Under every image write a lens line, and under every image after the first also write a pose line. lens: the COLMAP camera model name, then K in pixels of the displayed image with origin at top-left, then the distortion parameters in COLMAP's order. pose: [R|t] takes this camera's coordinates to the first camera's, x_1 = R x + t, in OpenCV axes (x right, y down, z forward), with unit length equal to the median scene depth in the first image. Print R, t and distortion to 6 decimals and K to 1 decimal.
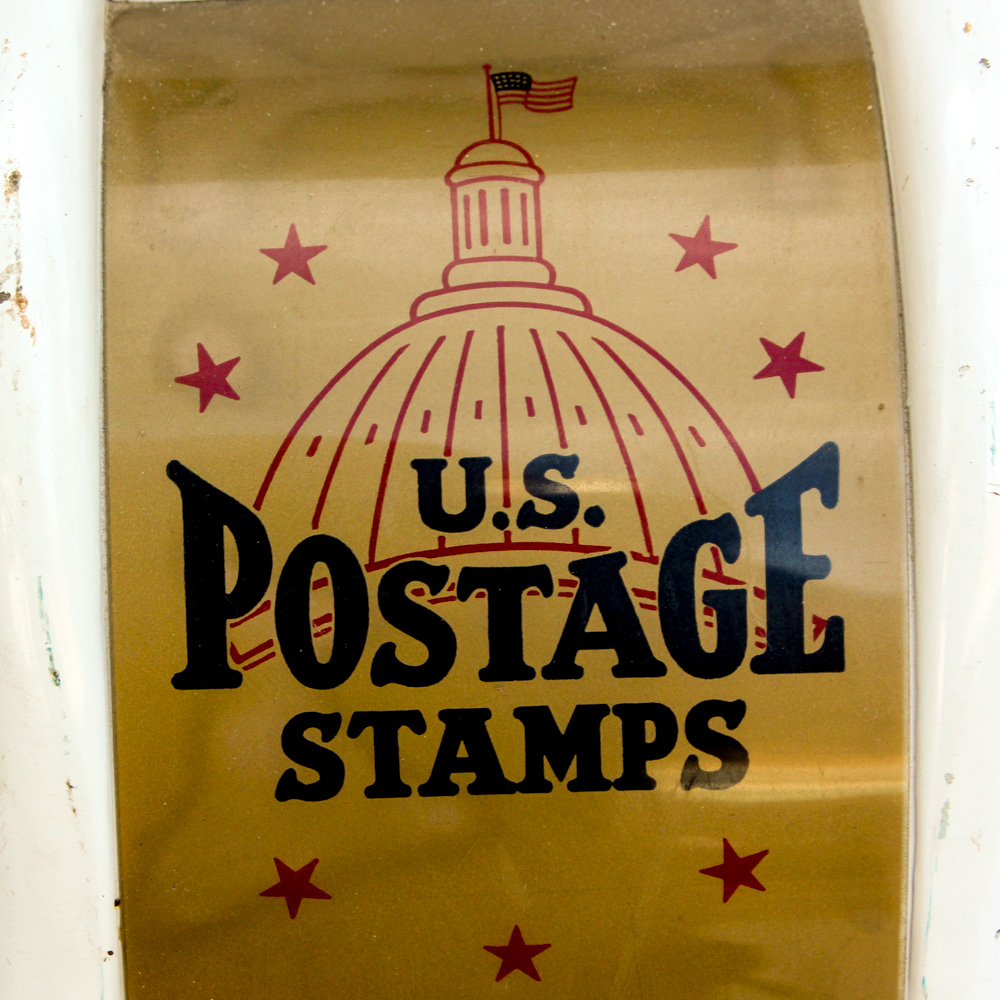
lens RADIAL K [[4092.9, 0, 492.4], [0, 4092.9, 502.0], [0, 0, 1]] dist [-0.076920, 0.000000]
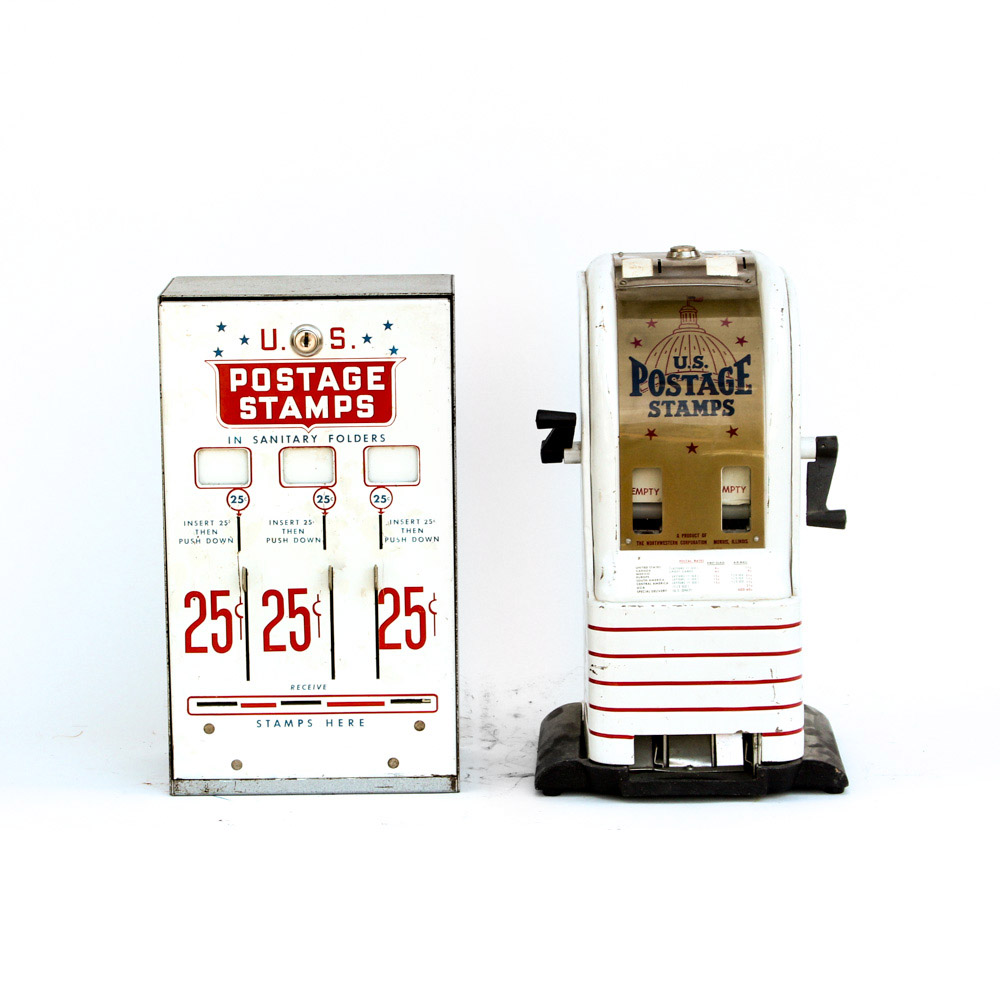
lens RADIAL K [[3267.7, 0, 432.3], [0, 3267.7, 519.6], [0, 0, 1]] dist [0.109194, 0.000000]
pose [[0.997098, 0.002525, -0.076091, -0.007224], [-0.021477, 0.968187, -0.249306, 1.311838], [0.073041, 0.250216, 0.965431, -3.238867]]
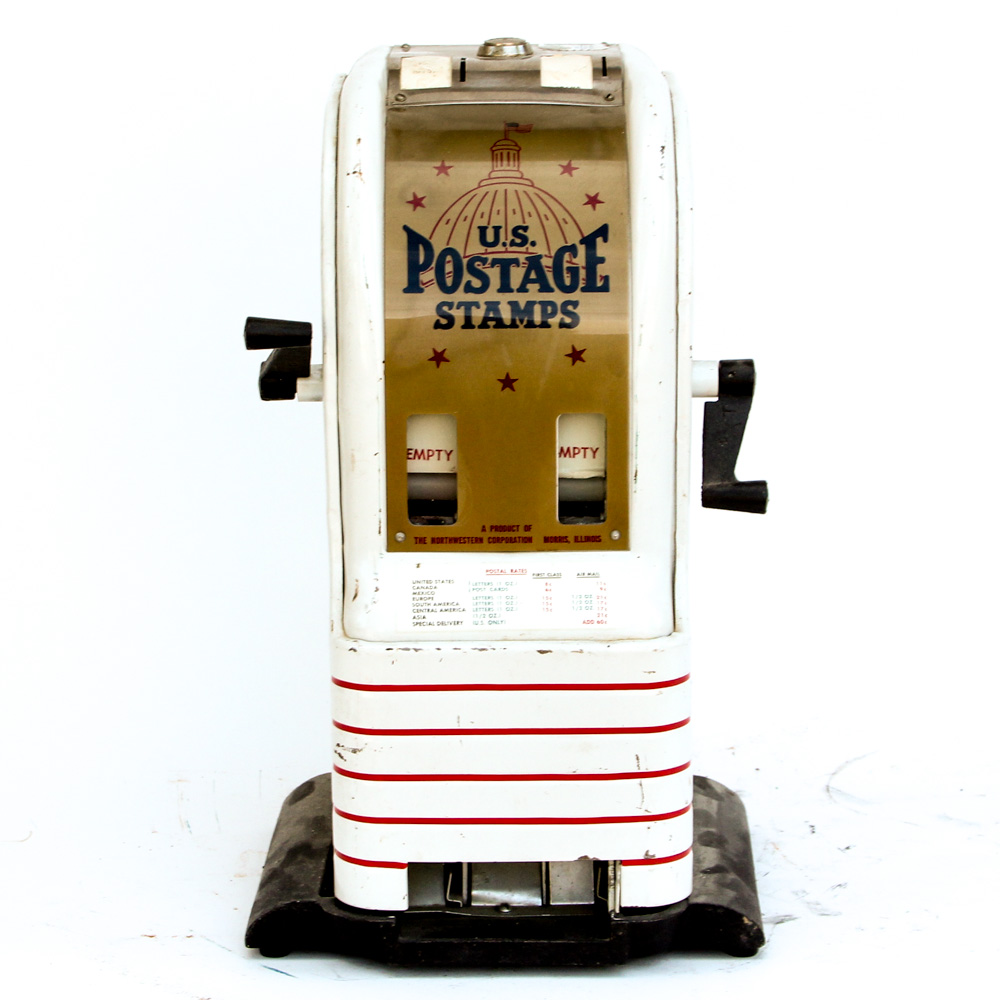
lens RADIAL K [[3840.5, 0, 500.7], [0, 3840.5, 494.9], [0, 0, 1]] dist [0.008682, 0.000000]
pose [[0.999187, 0.012782, -0.038225, 0.118644], [-0.020362, 0.978543, -0.205035, 0.827214], [0.034785, 0.205647, 0.978008, -1.954703]]
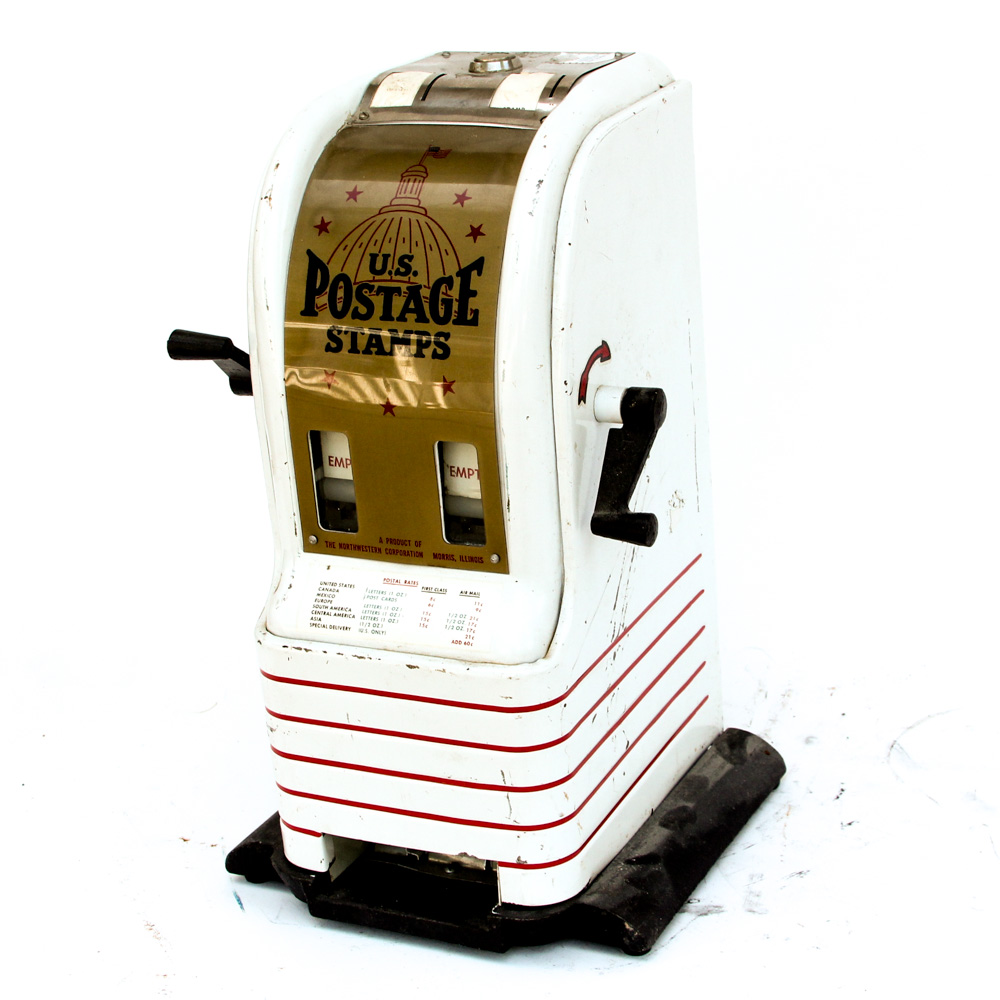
lens RADIAL K [[2337.0, 0, 504.0], [0, 2337.0, 506.6], [0, 0, 1]] dist [-0.156097, 0.000000]
pose [[0.886546, 0.109862, -0.449406, 0.961465], [-0.134334, 0.990673, -0.022822, 0.224613], [0.442707, 0.080603, 0.893036, -0.647817]]
